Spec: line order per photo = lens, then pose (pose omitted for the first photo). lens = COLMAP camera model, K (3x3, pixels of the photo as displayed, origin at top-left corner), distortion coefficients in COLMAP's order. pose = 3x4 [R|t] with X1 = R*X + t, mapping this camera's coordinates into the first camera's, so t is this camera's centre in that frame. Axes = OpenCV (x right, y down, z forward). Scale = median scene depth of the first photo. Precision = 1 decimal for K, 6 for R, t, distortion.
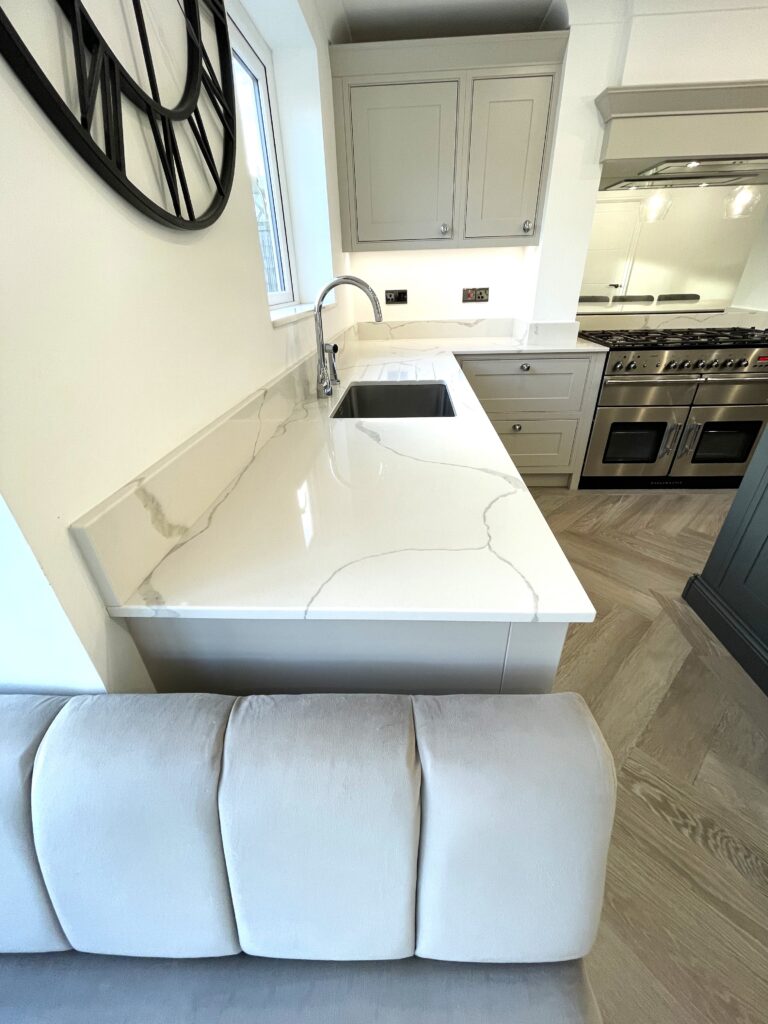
lens RADIAL K [[409.1, 0, 385.3], [0, 409.1, 511.4], [0, 0, 1]] dist [0.003240, 0.001144]
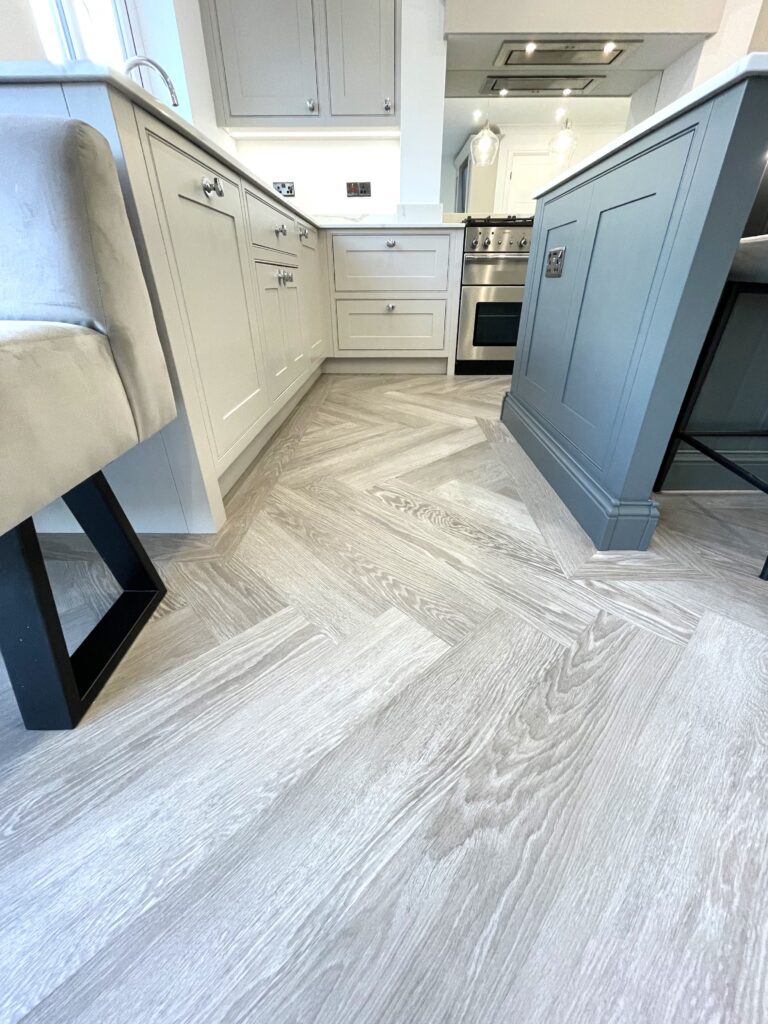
lens RADIAL K [[409.1, 0, 388.6], [0, 409.1, 514.6], [0, 0, 1]] dist [0.003240, 0.001144]
pose [[0.999112, 0.002855, 0.042032, 0.300999], [-0.002580, 0.999975, -0.006577, 0.375143], [-0.042050, 0.006463, 0.999095, -0.065245]]
